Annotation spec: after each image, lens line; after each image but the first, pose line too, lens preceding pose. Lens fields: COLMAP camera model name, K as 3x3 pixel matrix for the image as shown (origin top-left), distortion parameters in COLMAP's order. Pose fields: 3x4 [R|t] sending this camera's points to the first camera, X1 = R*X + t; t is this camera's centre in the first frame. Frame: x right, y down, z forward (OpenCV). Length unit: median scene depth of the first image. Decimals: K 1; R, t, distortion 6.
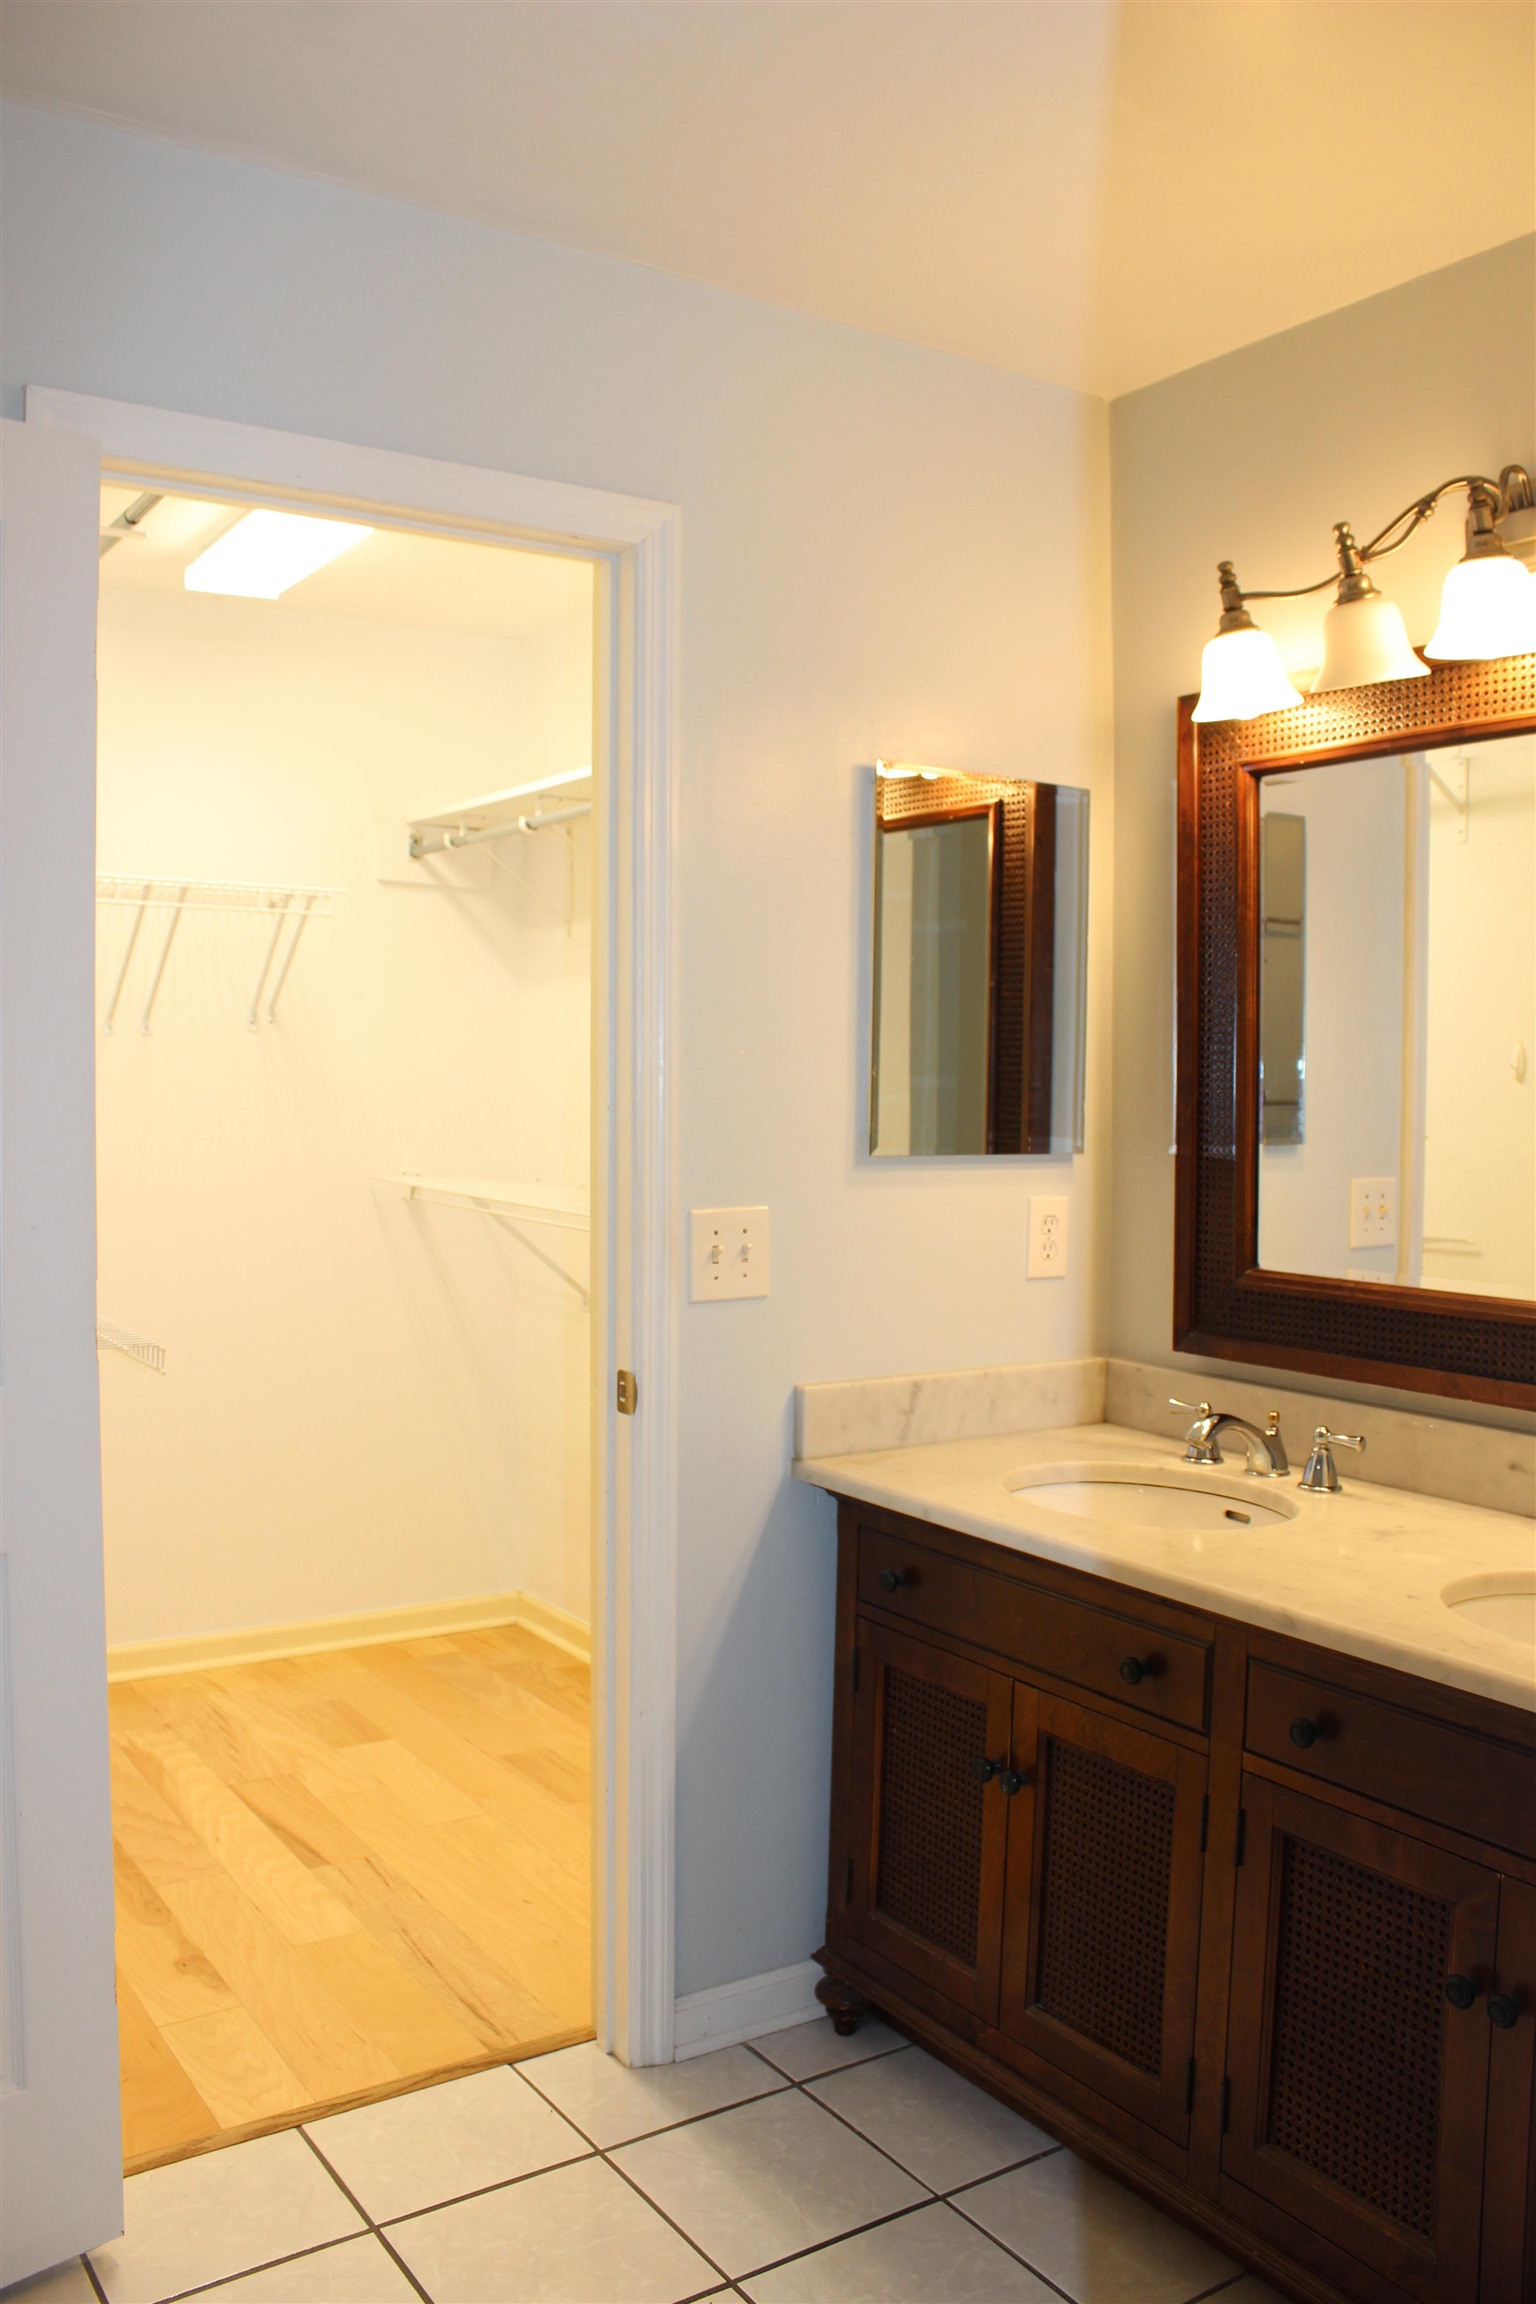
lens RADIAL K [[1885.6, 0, 740.4], [0, 1885.6, 1137.8], [0, 0, 1]] dist [-0.169868, 0.150539]
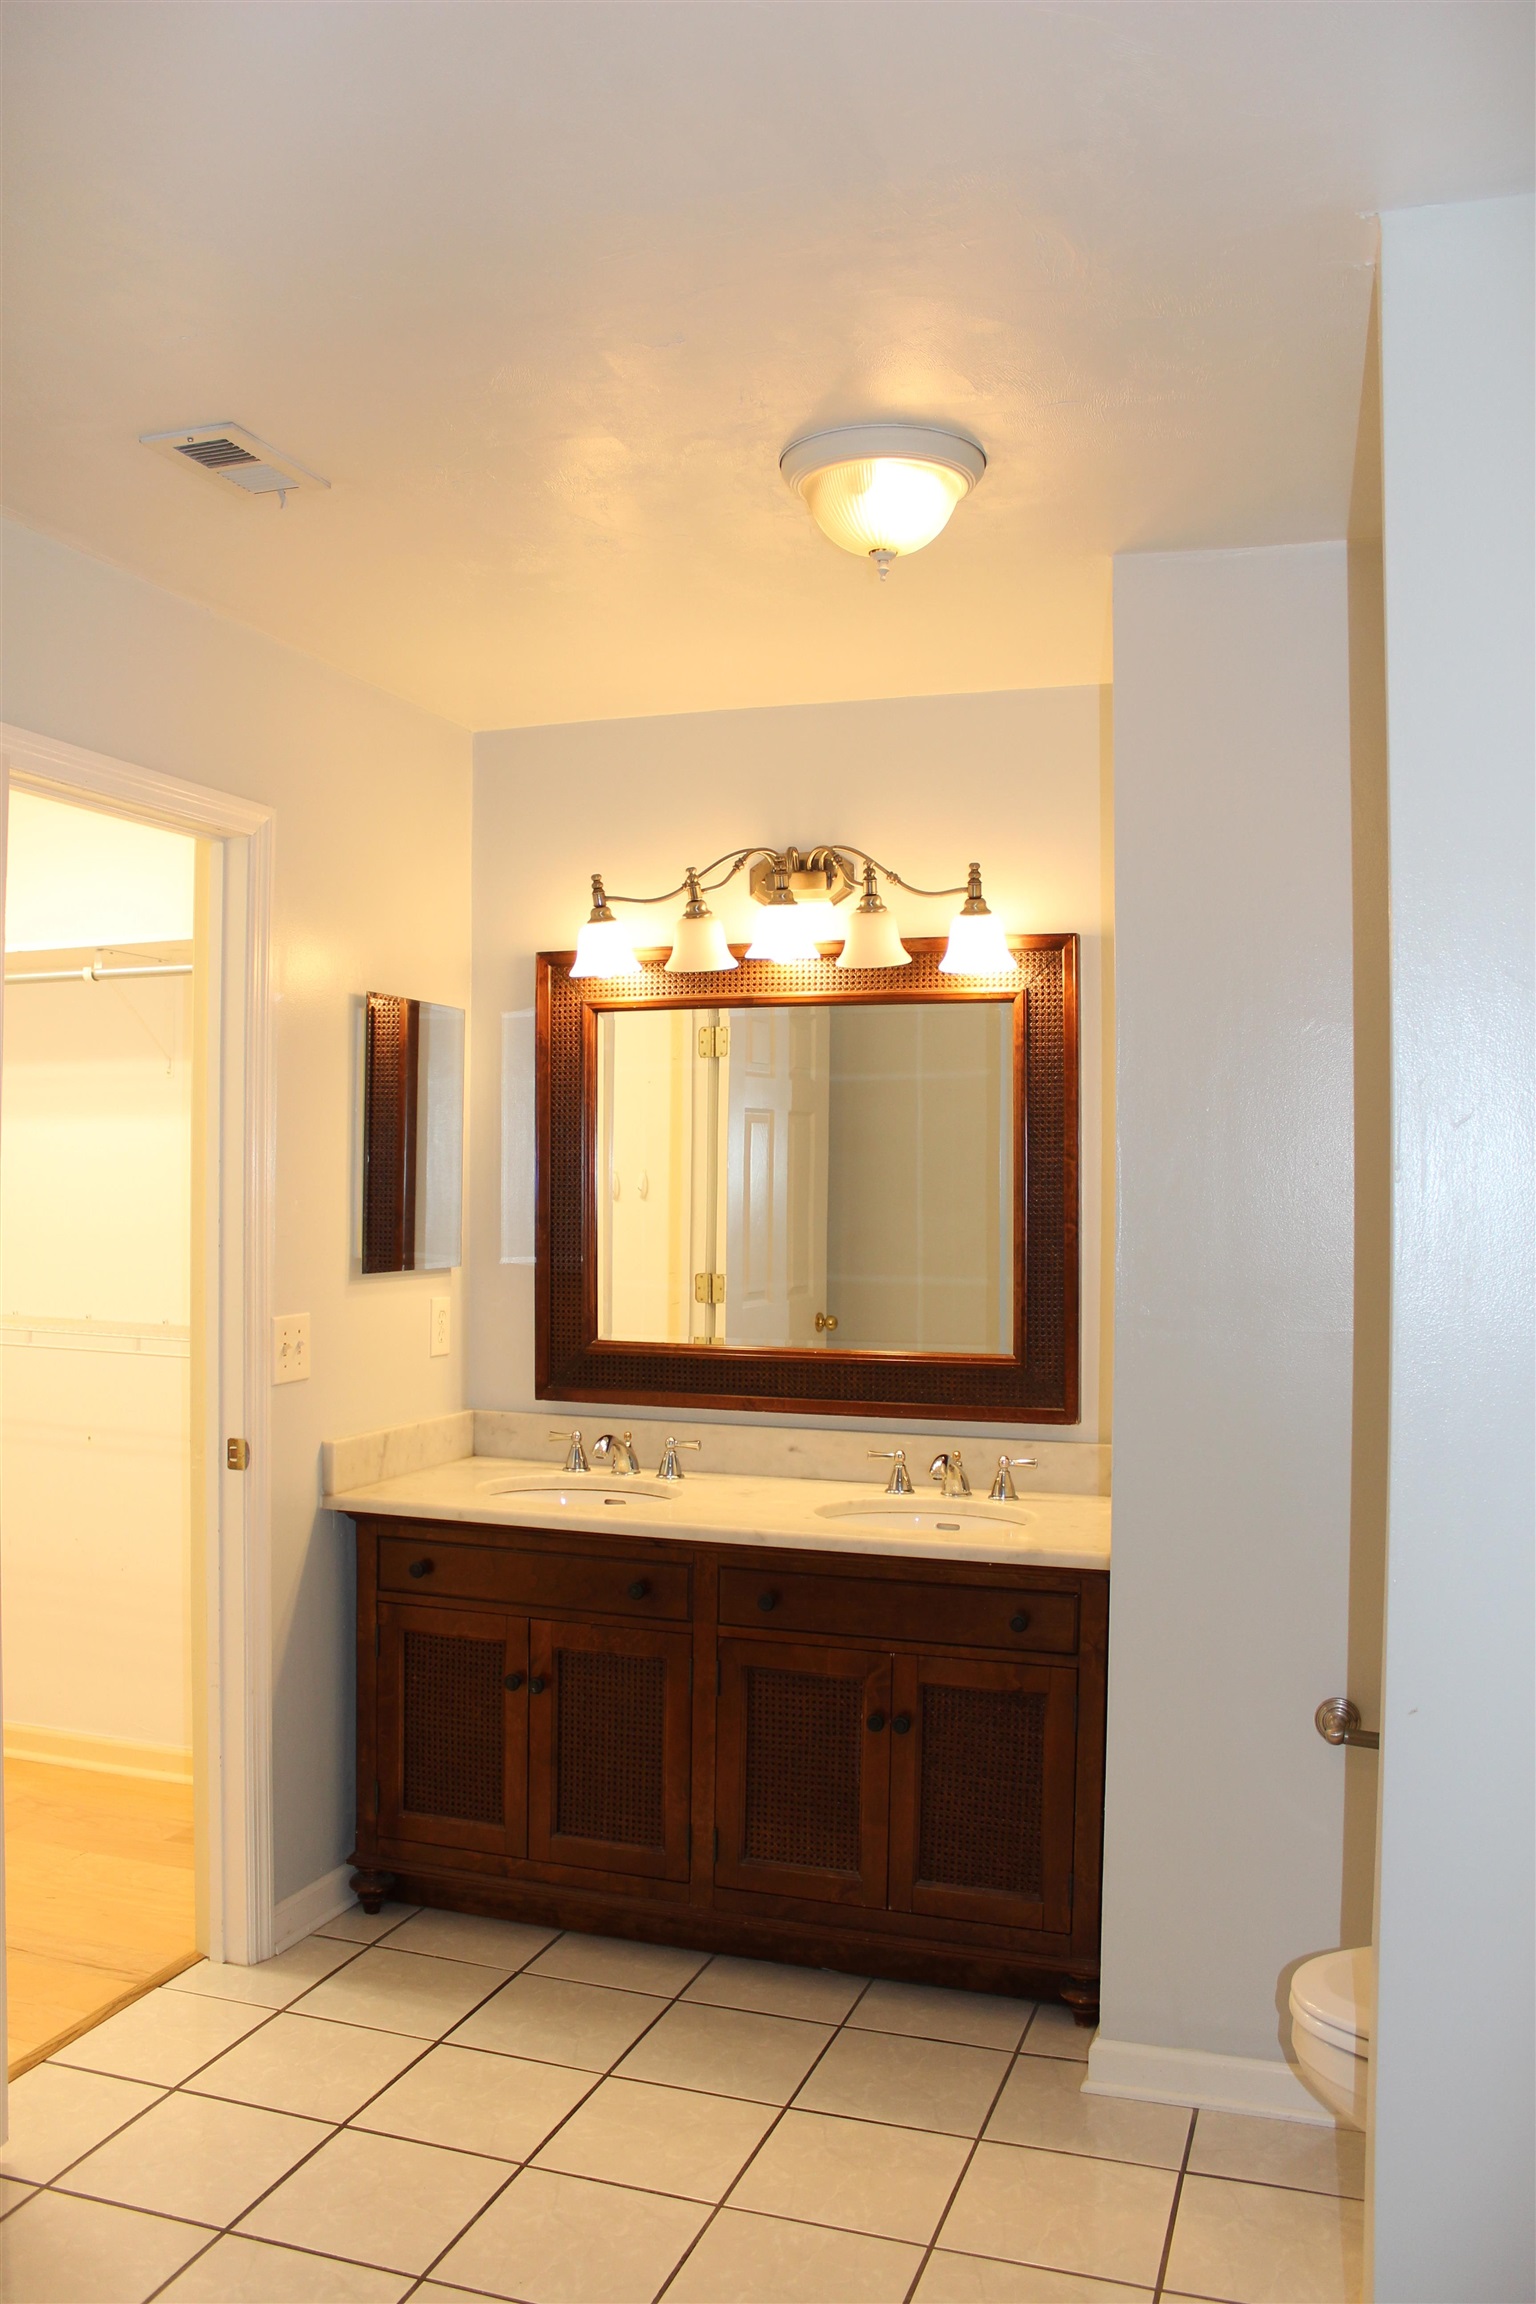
lens RADIAL K [[1885.6, 0, 740.4], [0, 1885.6, 1137.8], [0, 0, 1]] dist [-0.169868, 0.150539]
pose [[0.798581, 0.004524, 0.601870, -0.571812], [0.023523, 0.998973, -0.038720, -0.032380], [-0.601427, 0.045079, 0.797655, -0.298784]]
